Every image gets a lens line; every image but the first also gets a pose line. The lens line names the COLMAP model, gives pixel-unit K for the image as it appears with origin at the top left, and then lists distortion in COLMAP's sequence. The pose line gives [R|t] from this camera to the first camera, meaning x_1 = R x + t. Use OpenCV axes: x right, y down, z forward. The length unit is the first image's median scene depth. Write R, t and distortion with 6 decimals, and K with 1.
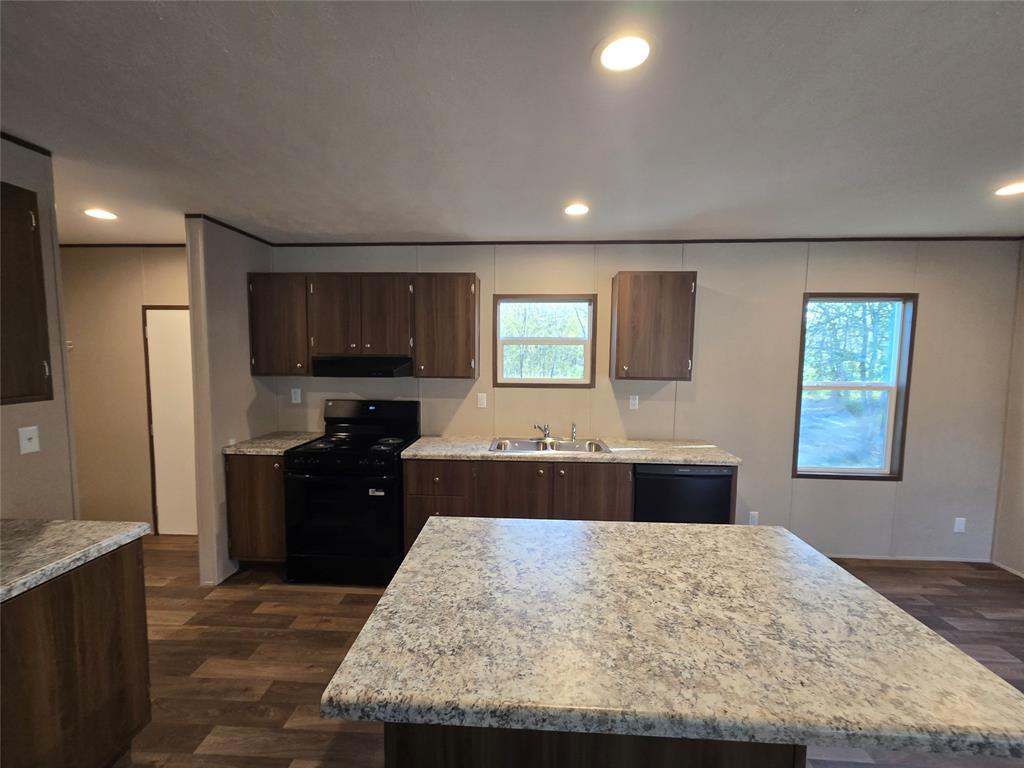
lens RADIAL K [[420.0, 0, 506.5], [0, 420.0, 384.4], [0, 0, 1]] dist [-0.005756, 0.002704]
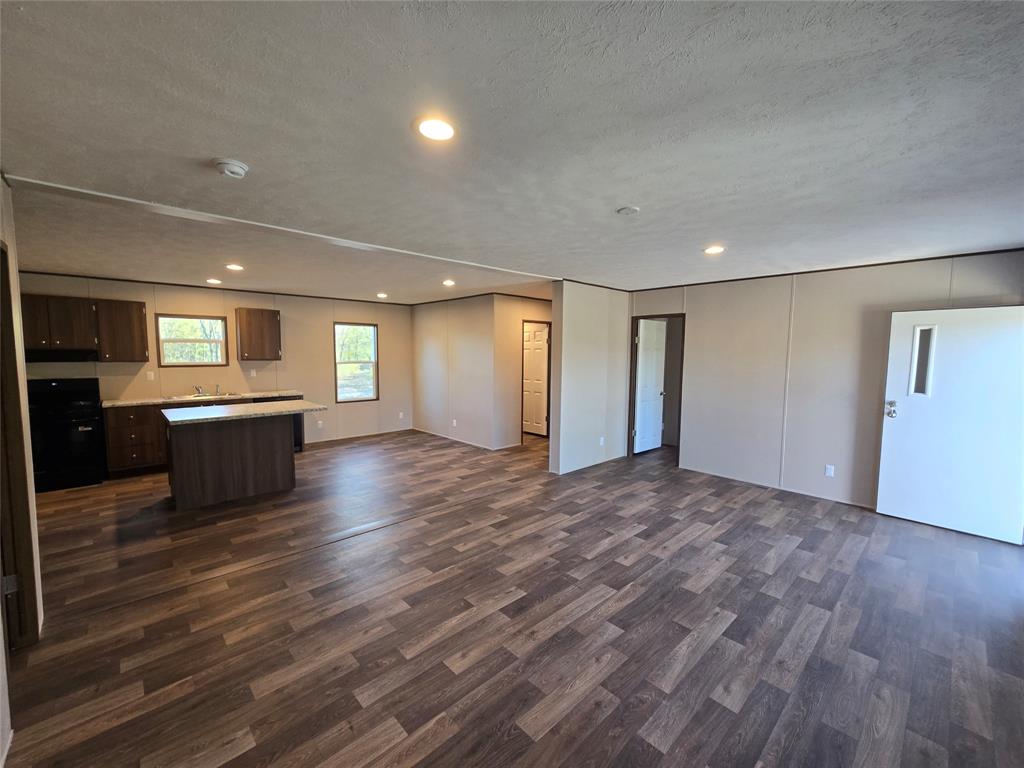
lens RADIAL K [[420.0, 0, 512.5], [0, 420.0, 387.3], [0, 0, 1]] dist [-0.005756, 0.002704]
pose [[0.677252, -0.065477, 0.732832, -0.318574], [0.055323, 0.997744, 0.038020, 0.104155], [-0.733669, 0.014793, 0.679346, -1.232669]]
